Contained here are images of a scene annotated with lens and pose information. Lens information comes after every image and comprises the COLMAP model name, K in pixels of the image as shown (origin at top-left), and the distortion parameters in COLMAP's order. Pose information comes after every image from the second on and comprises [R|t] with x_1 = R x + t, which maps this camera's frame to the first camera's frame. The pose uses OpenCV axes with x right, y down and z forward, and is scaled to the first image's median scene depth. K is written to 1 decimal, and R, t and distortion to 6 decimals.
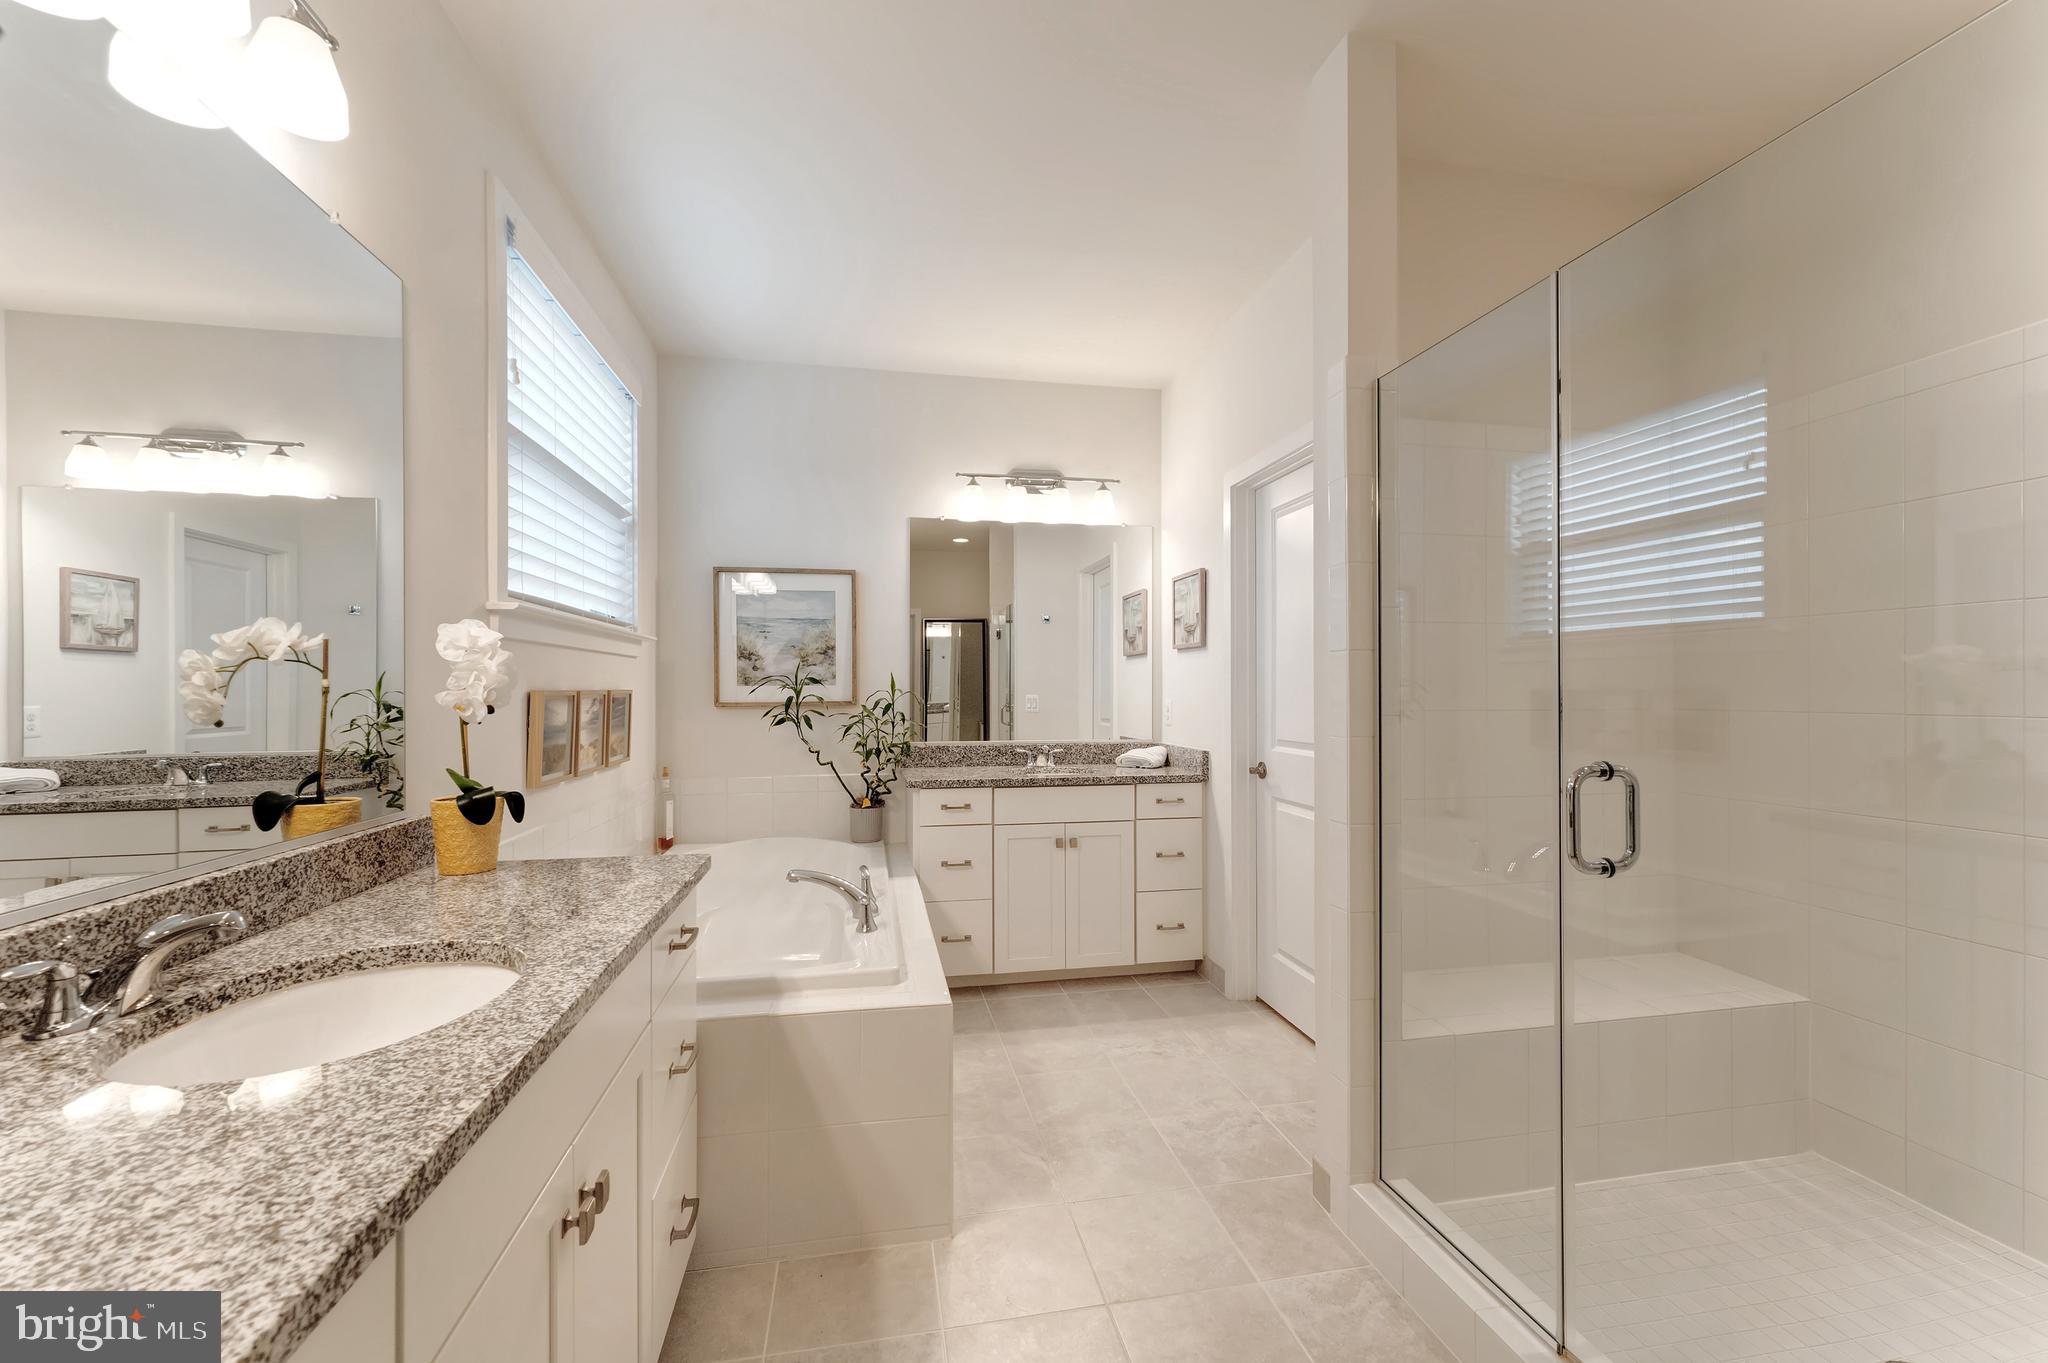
lens RADIAL K [[817.7, 0, 1018.5], [0, 817.7, 684.6], [0, 0, 1]] dist [0.000762, 0.000010]
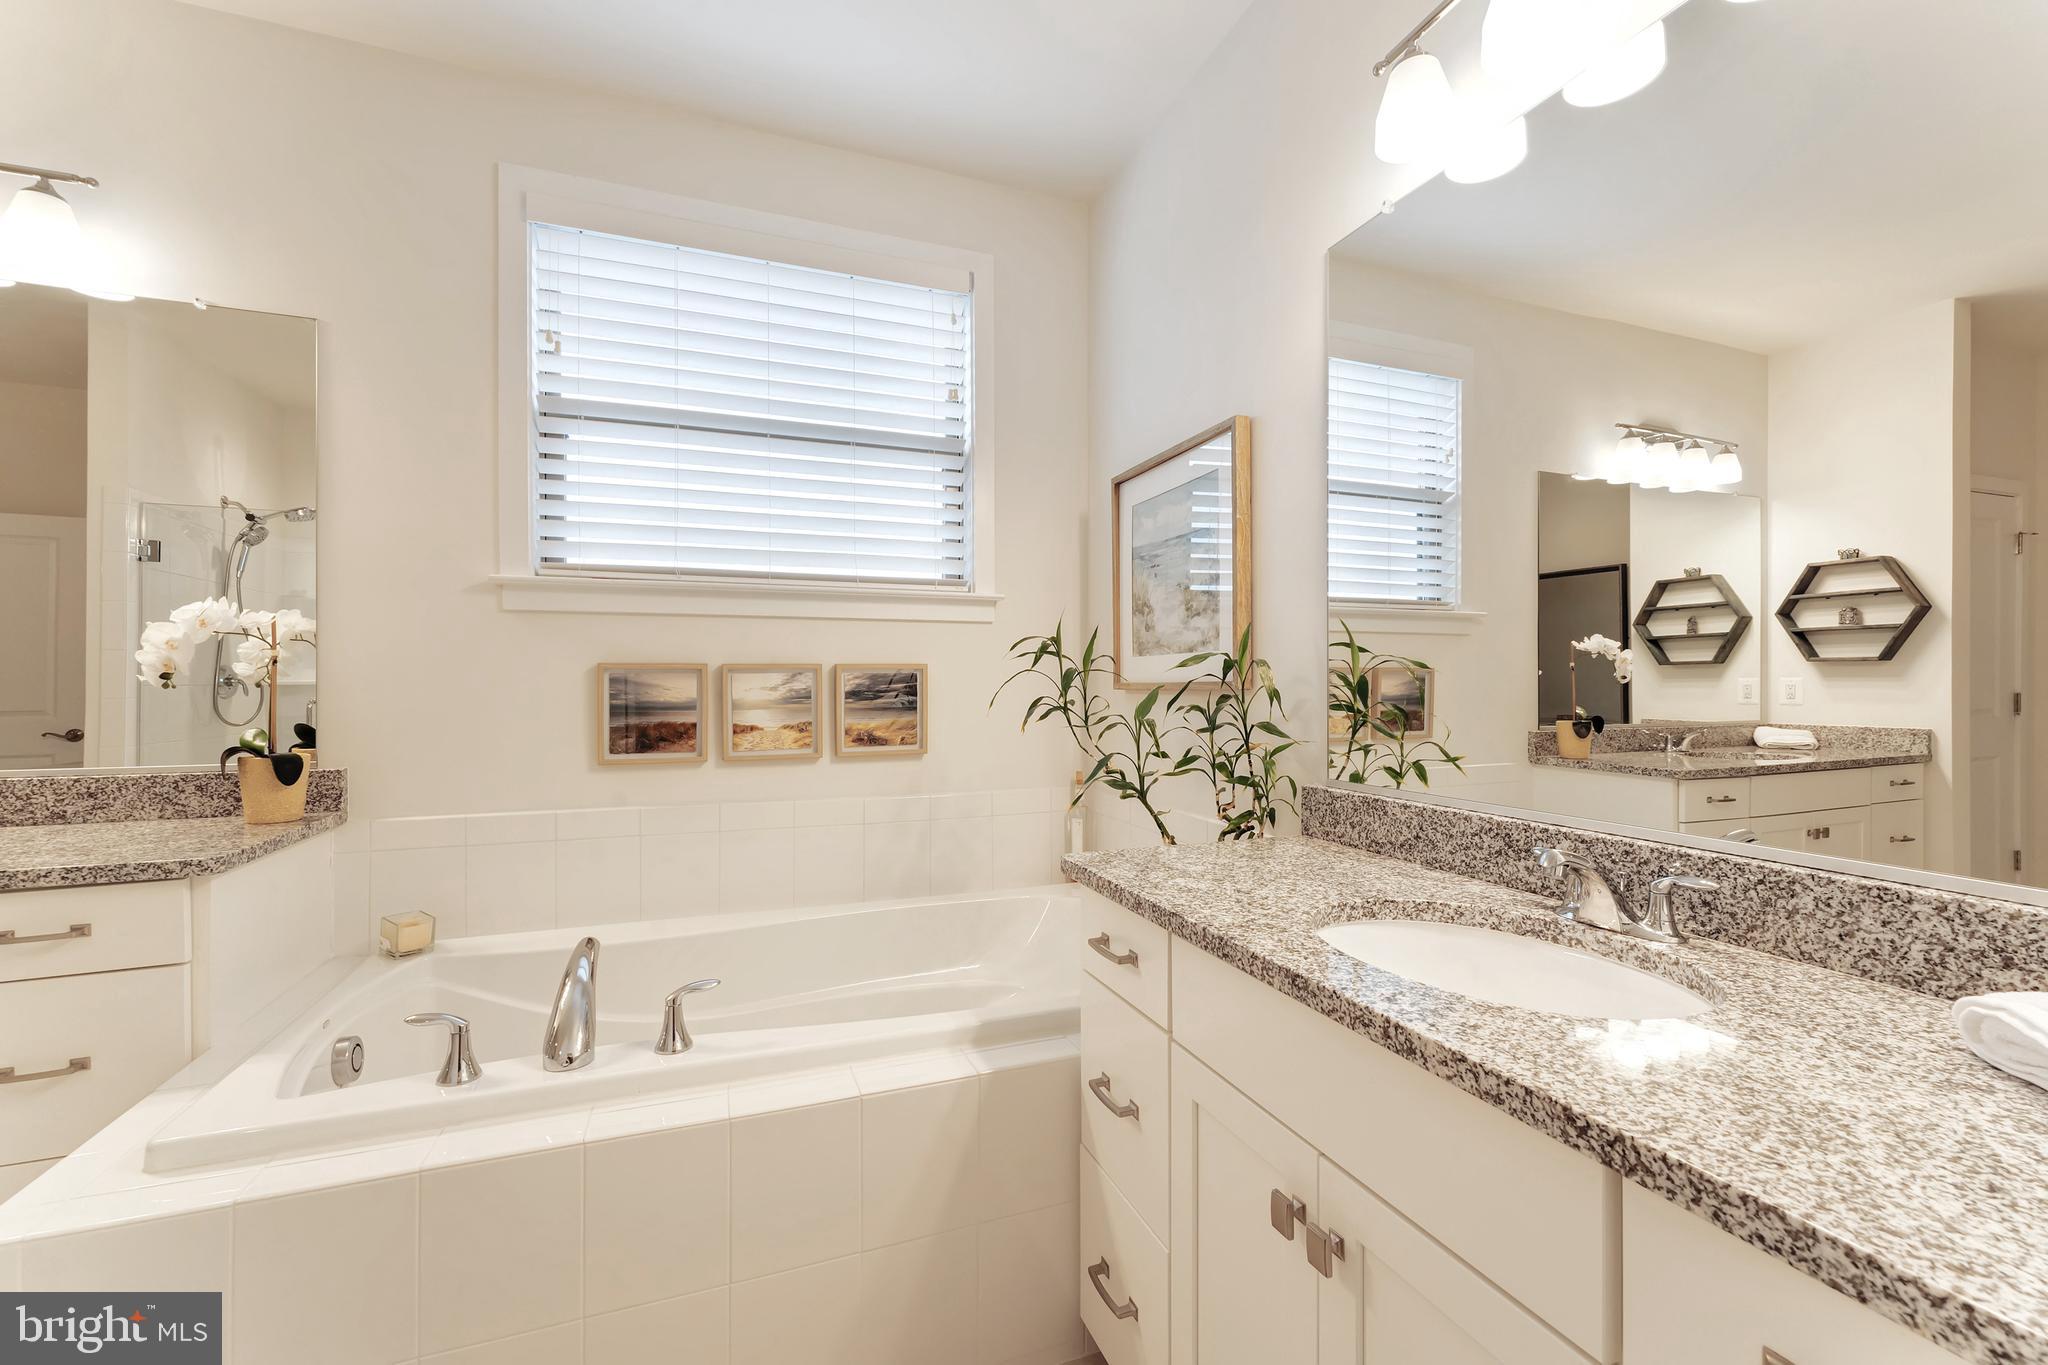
lens RADIAL K [[817.7, 0, 1018.5], [0, 817.7, 685.6], [0, 0, 1]] dist [0.000762, 0.000010]
pose [[0.172474, 0.006067, -0.984995, 0.305241], [0.008124, 0.999938, 0.007582, 0.020713], [0.984981, -0.009309, 0.172414, 0.907924]]
